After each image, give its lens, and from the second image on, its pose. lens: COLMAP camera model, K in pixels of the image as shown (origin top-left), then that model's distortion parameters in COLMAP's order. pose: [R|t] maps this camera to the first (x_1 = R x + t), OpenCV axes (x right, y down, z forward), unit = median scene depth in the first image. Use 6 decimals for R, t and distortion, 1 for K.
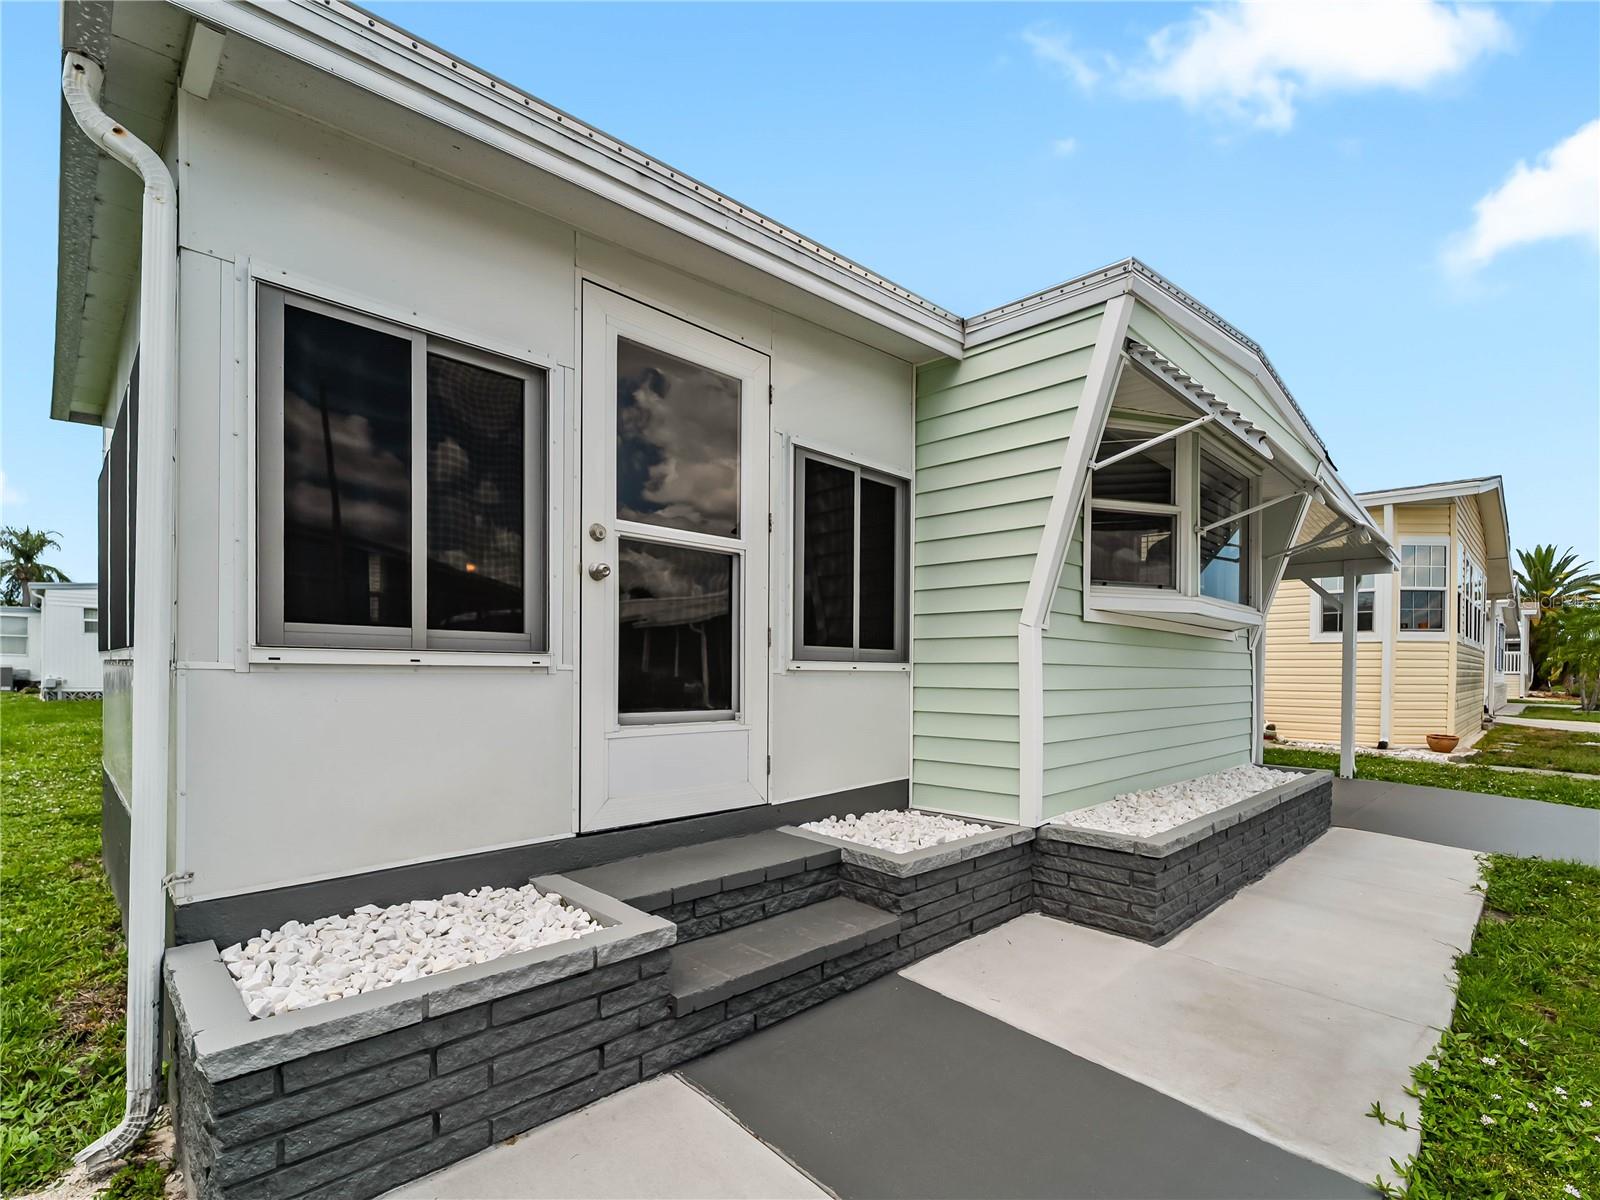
lens RADIAL K [[759.0, 0, 803.8], [0, 759.0, 673.6], [0, 0, 1]] dist [-0.001064, -0.000520]
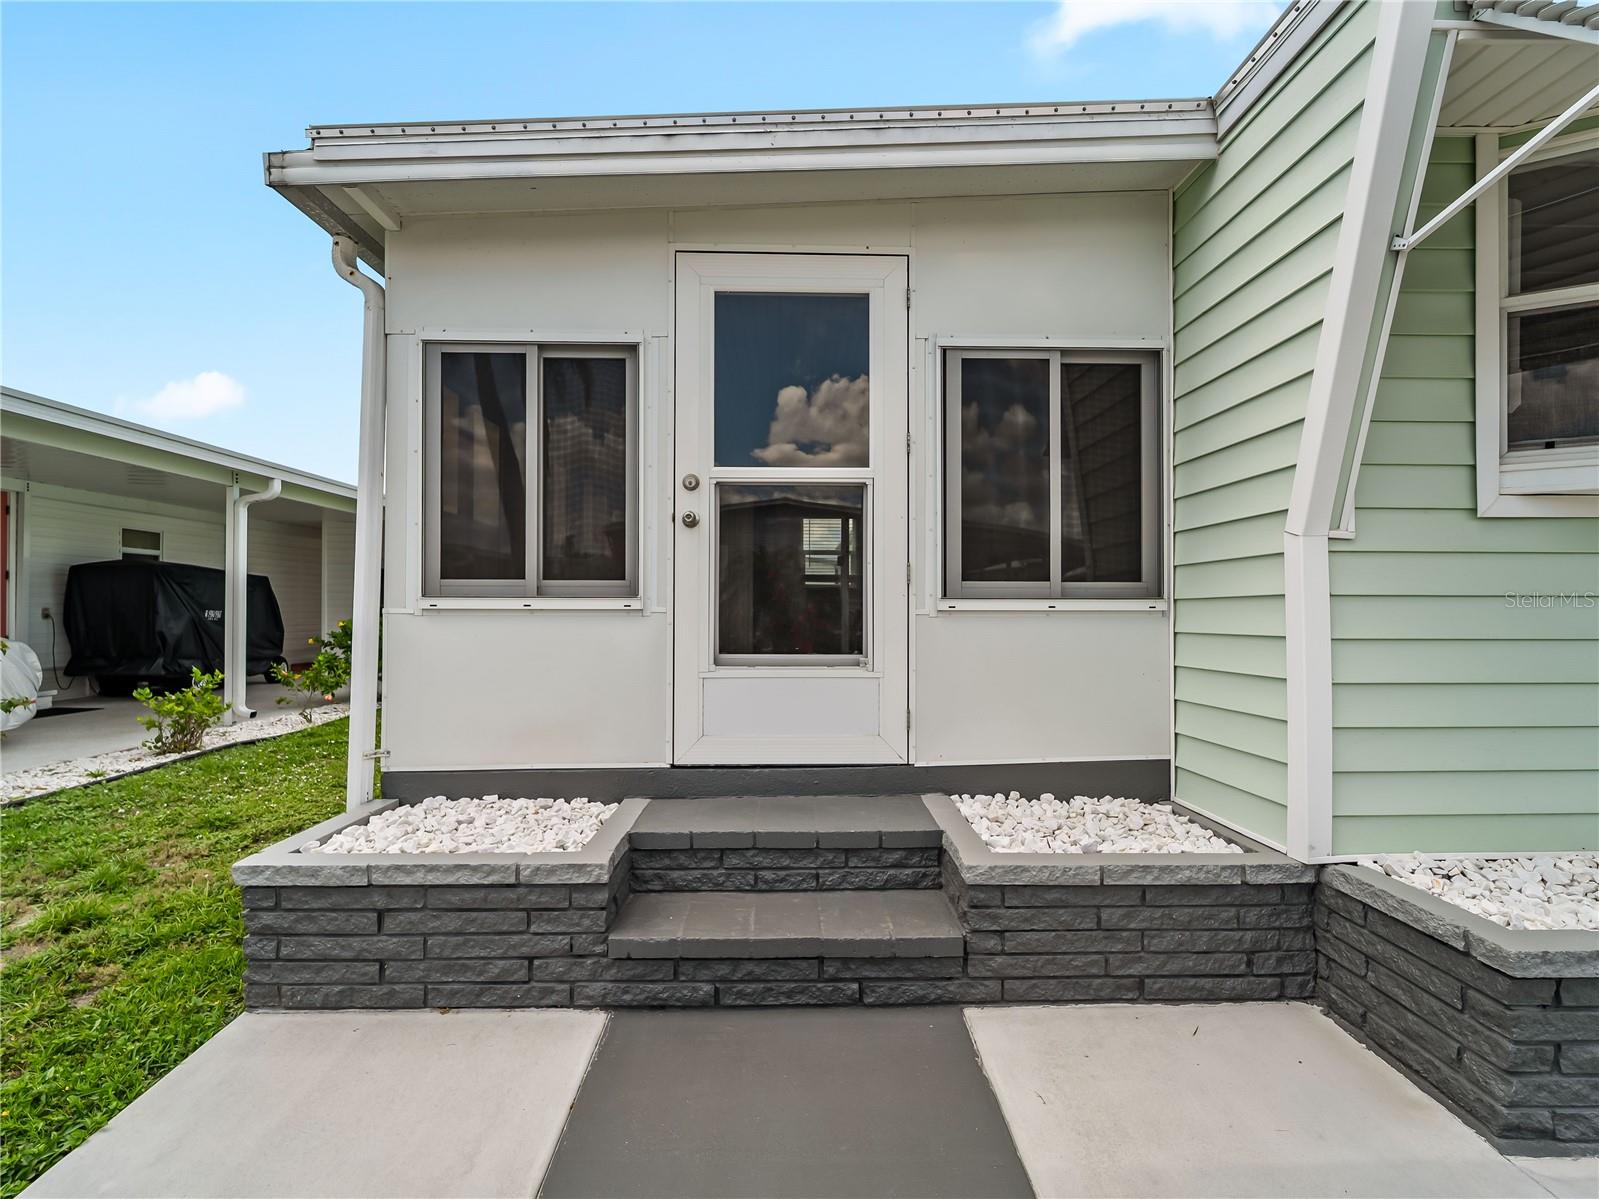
lens RADIAL K [[729.8, 0, 803.1], [0, 729.8, 604.1], [0, 0, 1]] dist [-0.000793, -0.000002]
pose [[0.720160, -0.018720, -0.693555, 0.523989], [0.003135, 0.999714, -0.023729, 0.008374], [0.693800, 0.014915, 0.720013, 0.362053]]
